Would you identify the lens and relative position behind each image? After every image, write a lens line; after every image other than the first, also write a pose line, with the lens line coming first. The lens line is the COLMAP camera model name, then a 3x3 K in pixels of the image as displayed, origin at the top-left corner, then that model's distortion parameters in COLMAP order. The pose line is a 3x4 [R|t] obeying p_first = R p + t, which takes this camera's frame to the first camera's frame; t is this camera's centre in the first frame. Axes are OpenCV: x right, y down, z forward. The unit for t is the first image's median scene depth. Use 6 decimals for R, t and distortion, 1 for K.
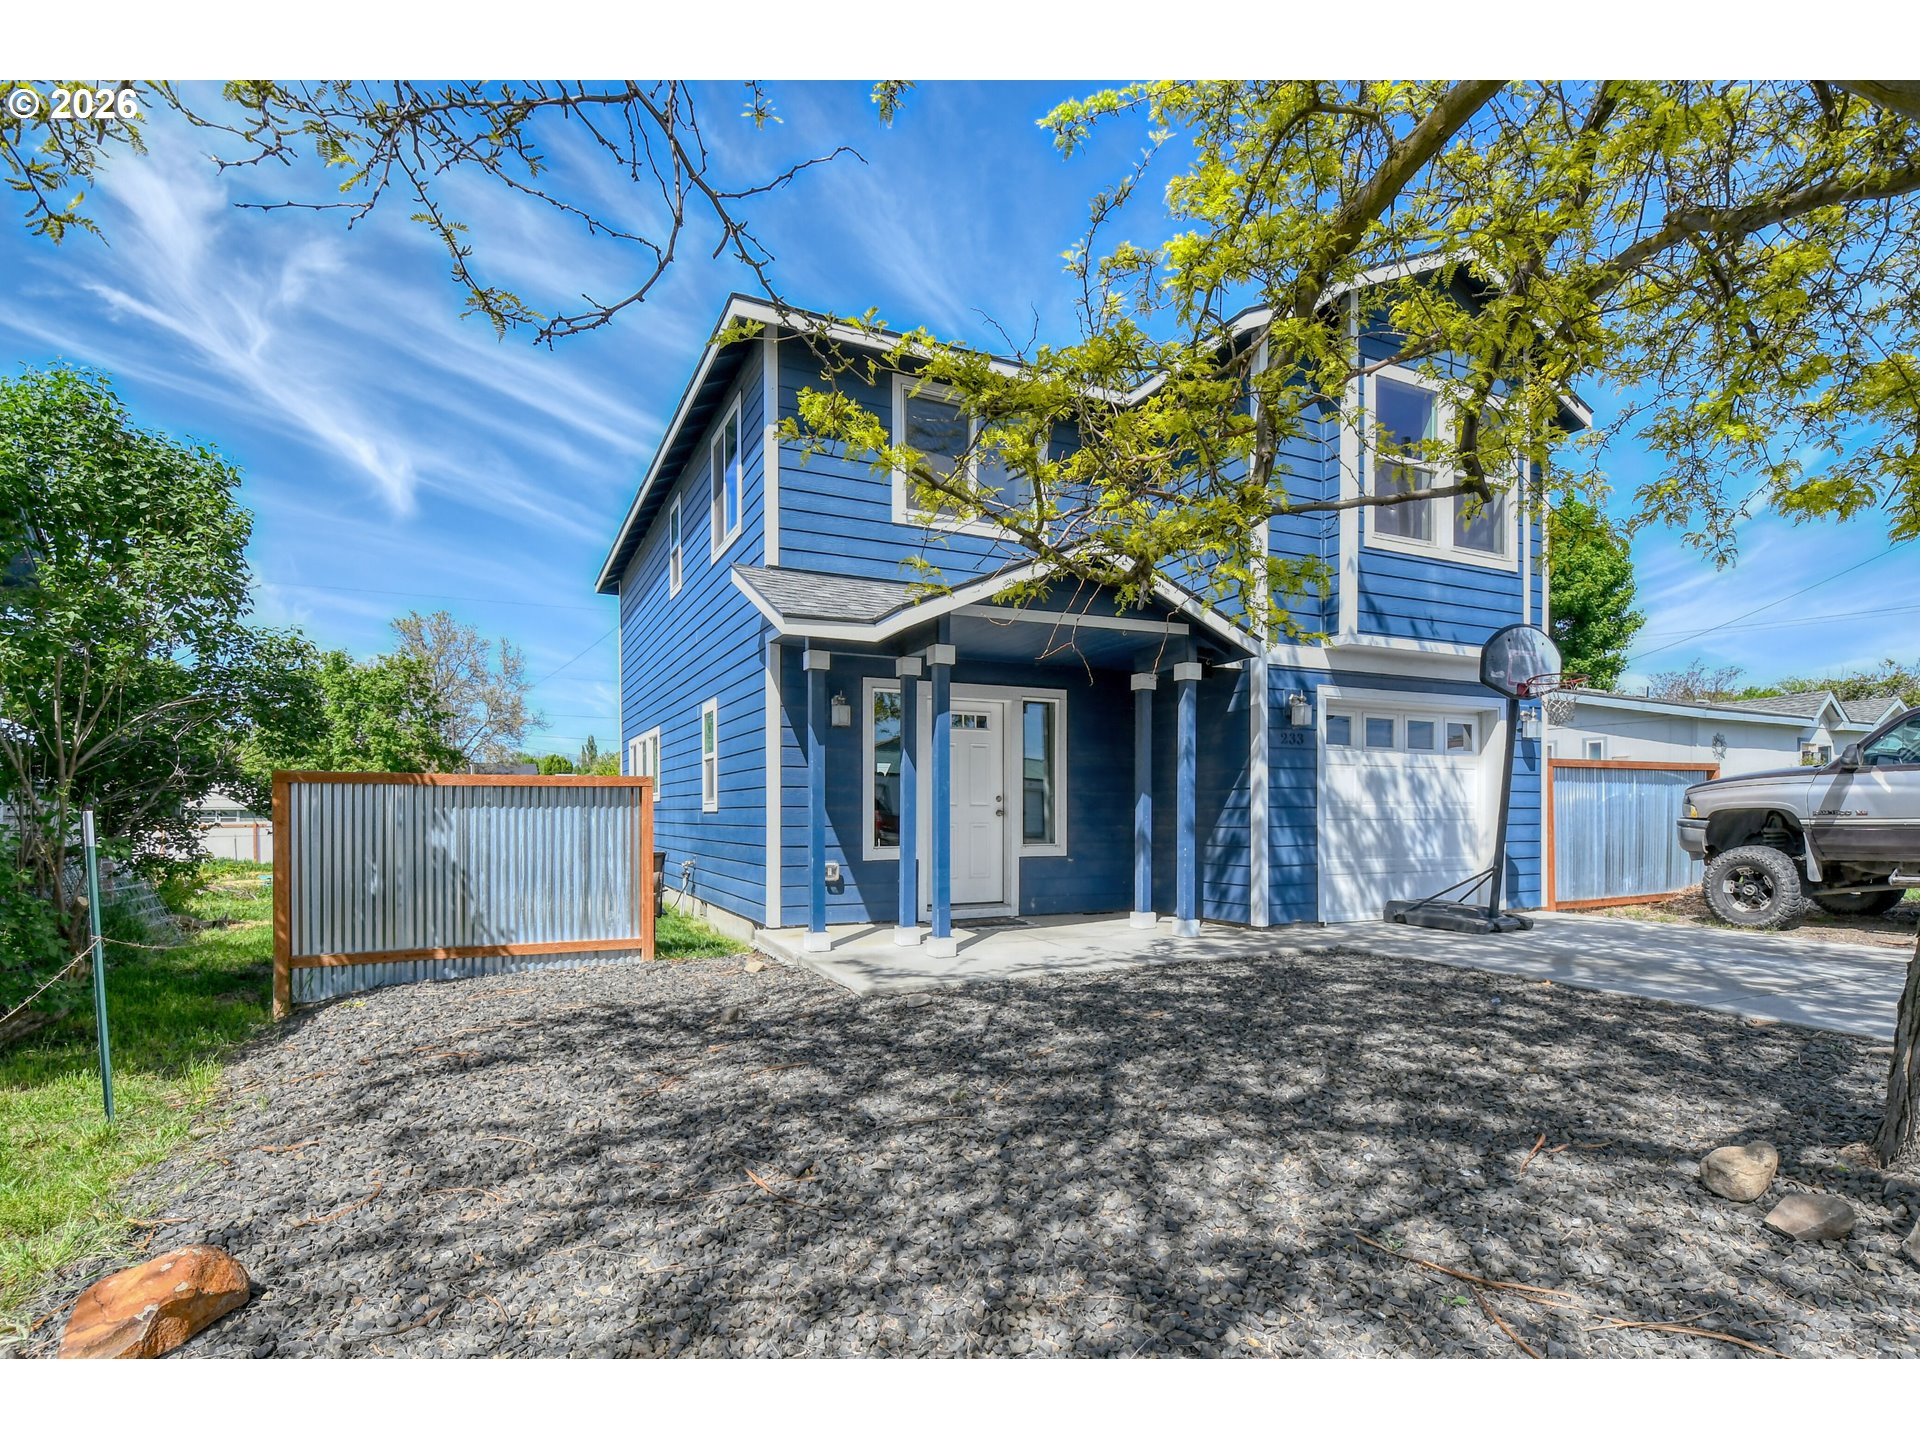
lens RADIAL K [[933.0, 0, 965.7], [0, 933.0, 732.0], [0, 0, 1]] dist [0.017686, -0.021936]
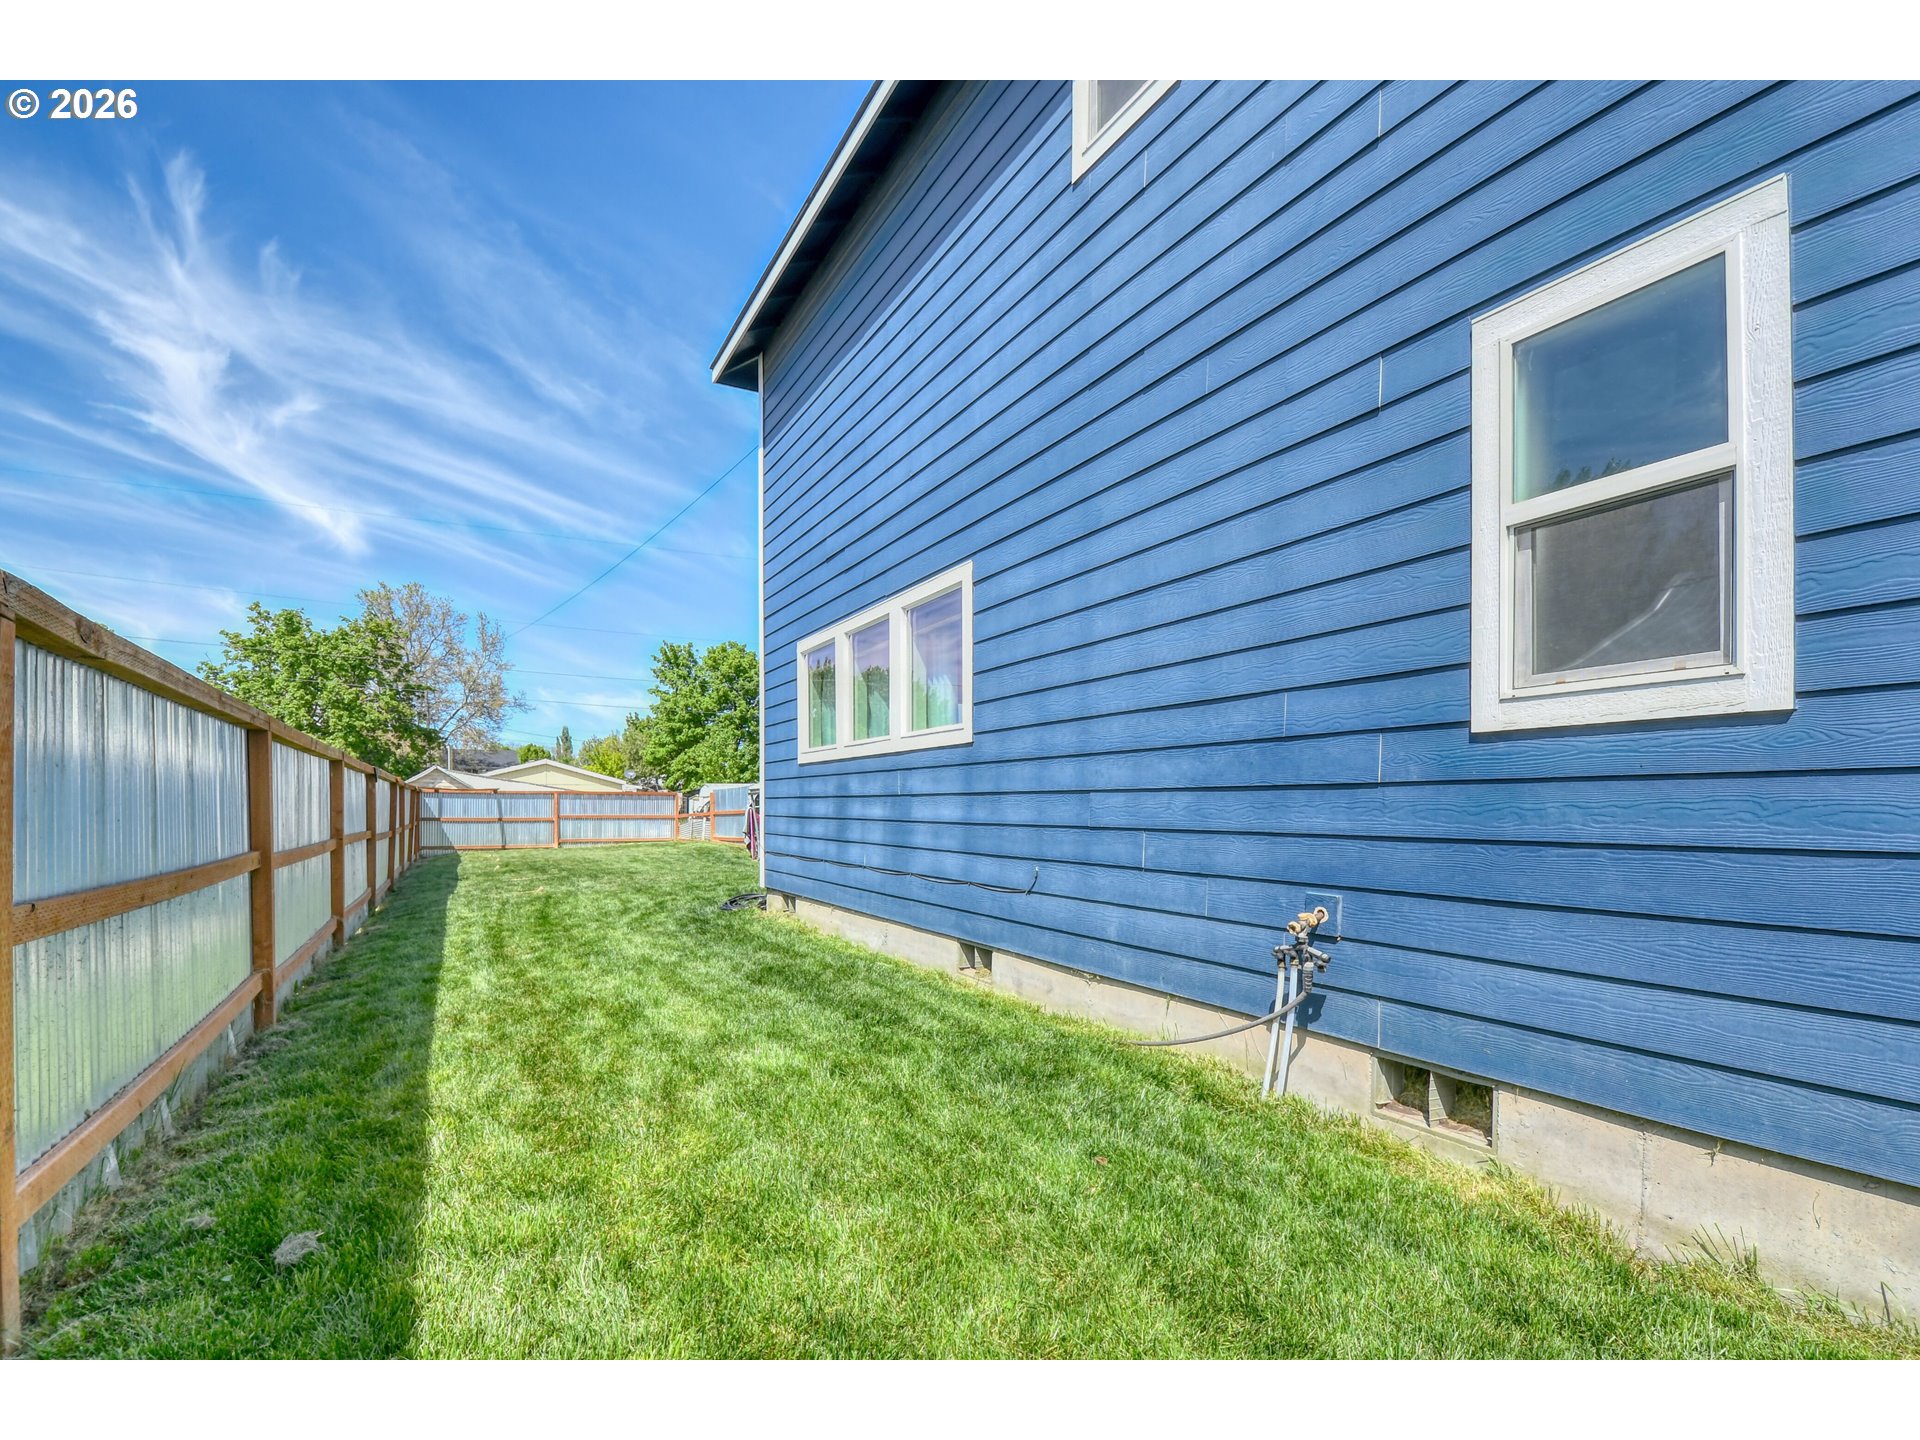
lens RADIAL K [[933.0, 0, 965.7], [0, 933.0, 732.0], [0, 0, 1]] dist [0.017686, -0.021936]
pose [[0.999710, 0.004090, 0.023727, -0.076743], [-0.004271, 0.999962, 0.007602, 0.014600], [-0.023695, -0.007701, 0.999690, 0.132128]]
